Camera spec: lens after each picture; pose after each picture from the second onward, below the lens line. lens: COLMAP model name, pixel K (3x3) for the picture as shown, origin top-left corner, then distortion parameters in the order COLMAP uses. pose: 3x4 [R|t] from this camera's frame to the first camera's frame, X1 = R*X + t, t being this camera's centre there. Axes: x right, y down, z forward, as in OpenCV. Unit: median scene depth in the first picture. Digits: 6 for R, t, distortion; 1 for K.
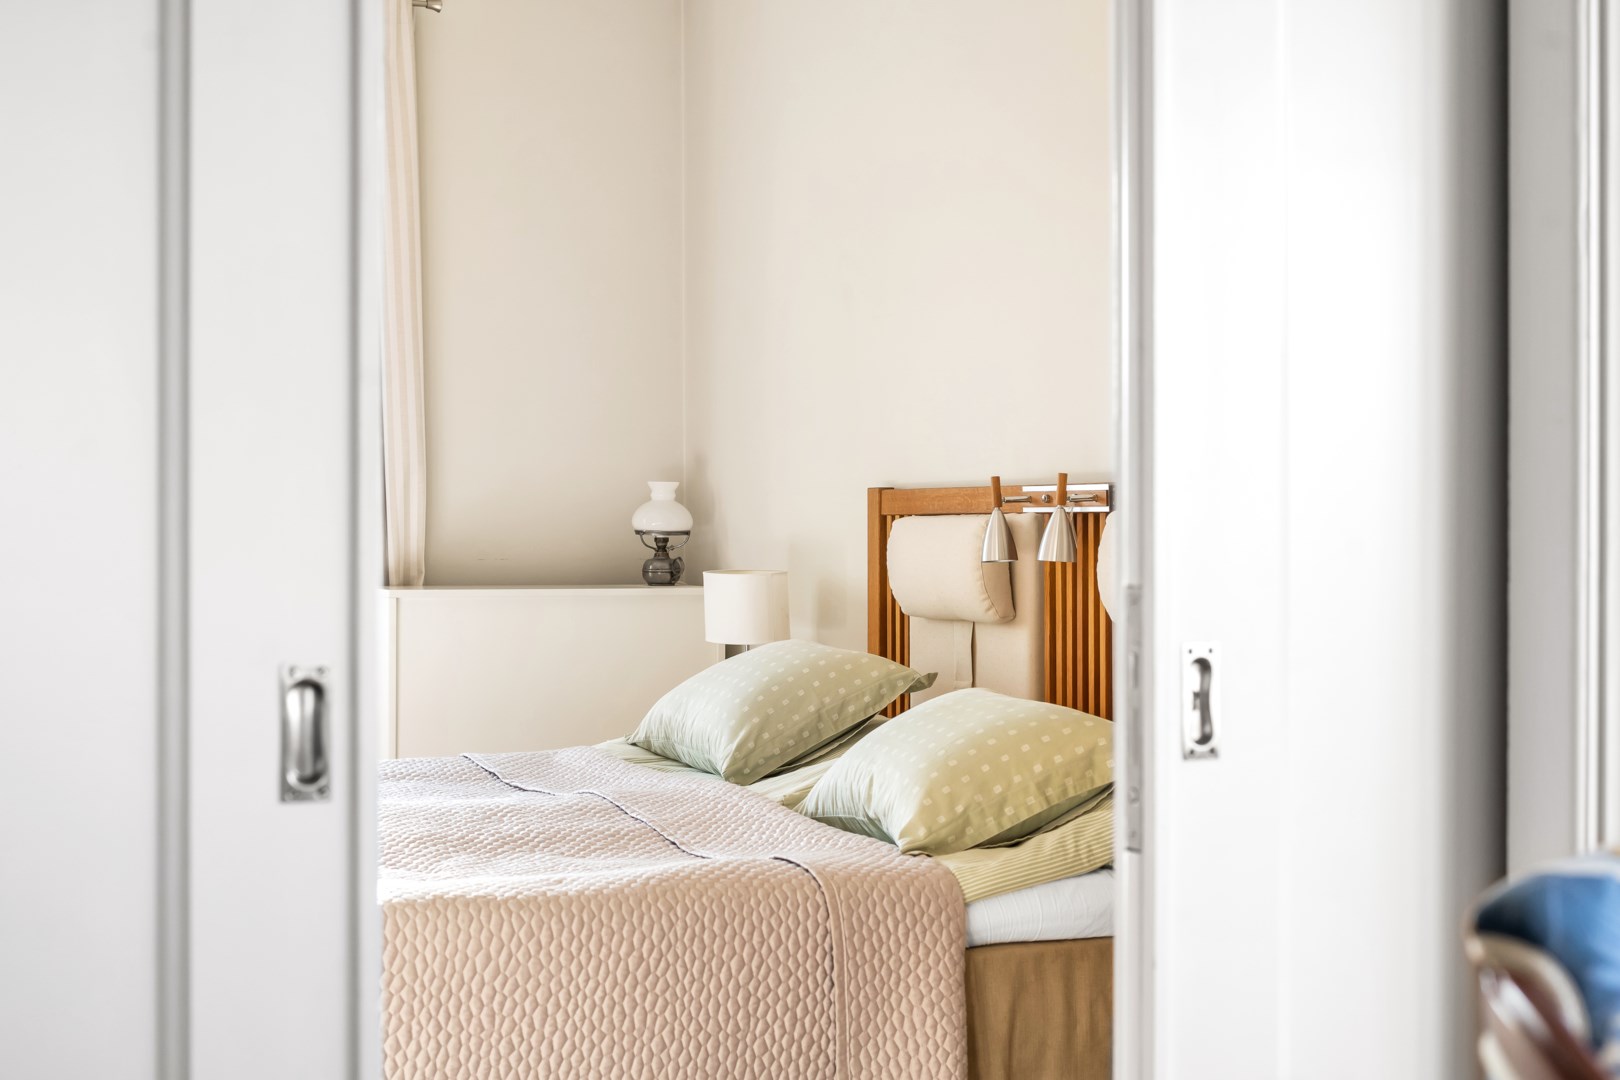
lens RADIAL K [[2392.2, 0, 810.0], [0, 2392.2, 540.0], [0, 0, 1]] dist [-0.034962, -0.030374]
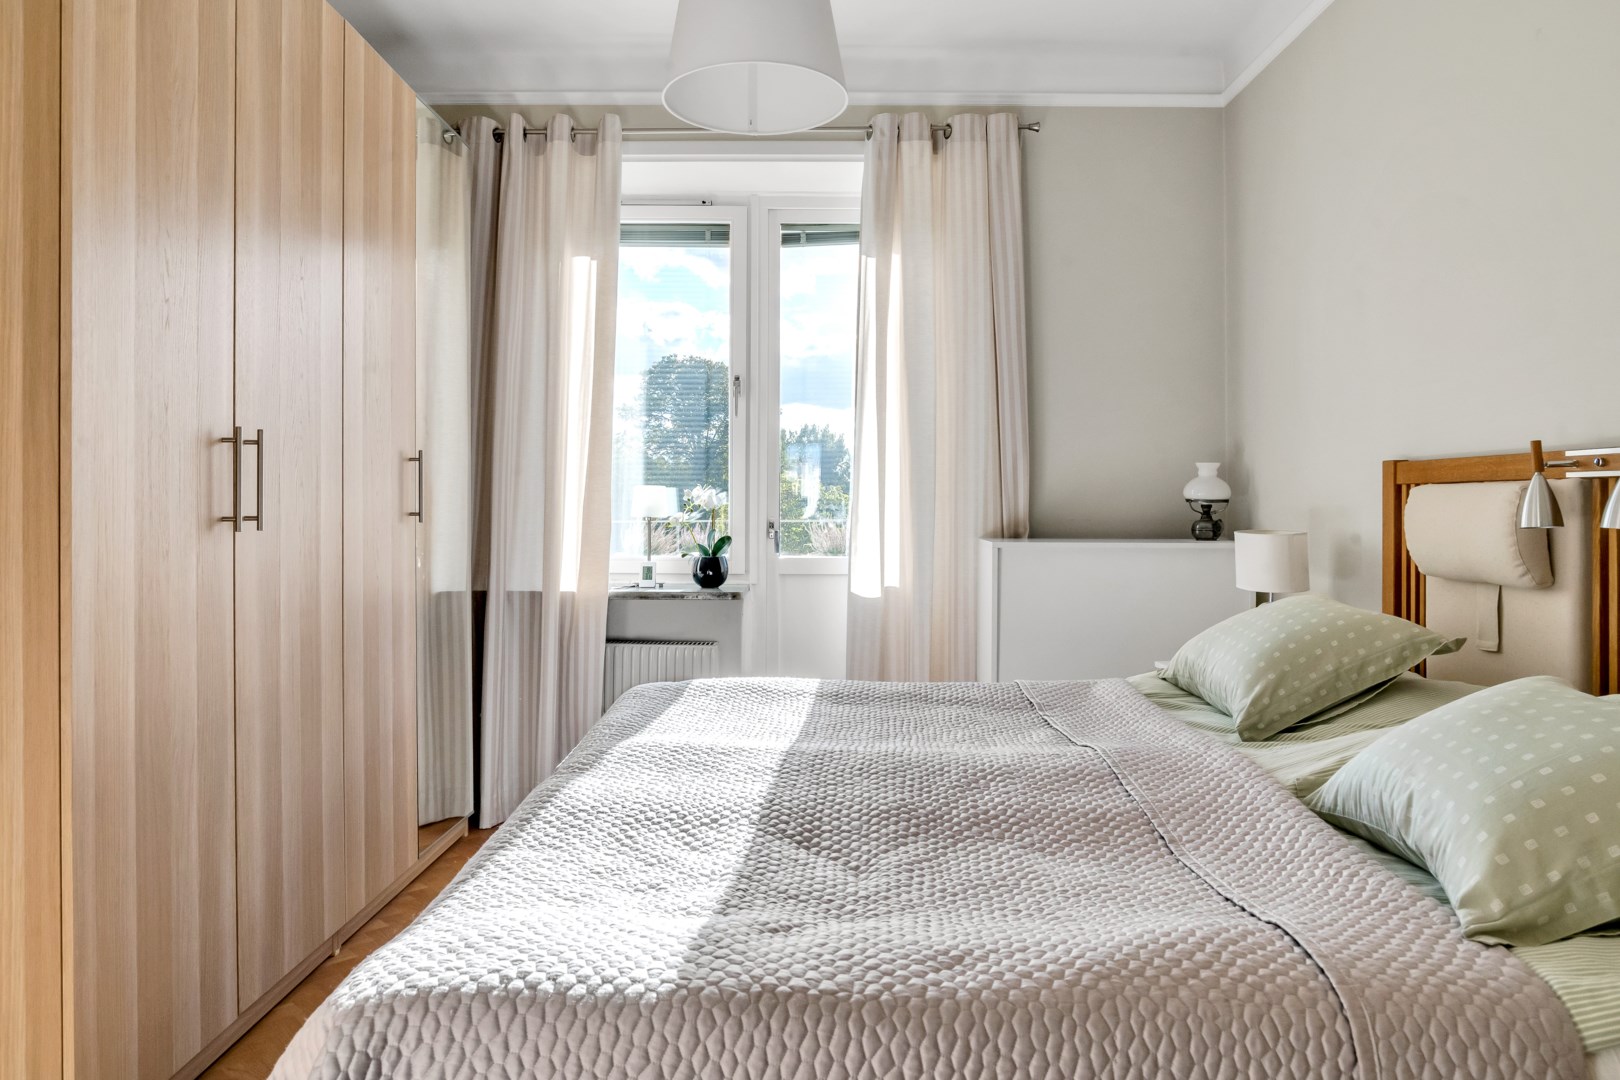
lens RADIAL K [[1095.3, 0, 812.3], [0, 1095.3, 510.5], [0, 0, 1]] dist [-0.045860, 0.029436]
pose [[0.903873, 0.003513, -0.427786, -0.001092], [-0.002301, 0.999992, 0.003350, 0.001206], [0.427795, -0.002044, 0.903874, 0.506099]]
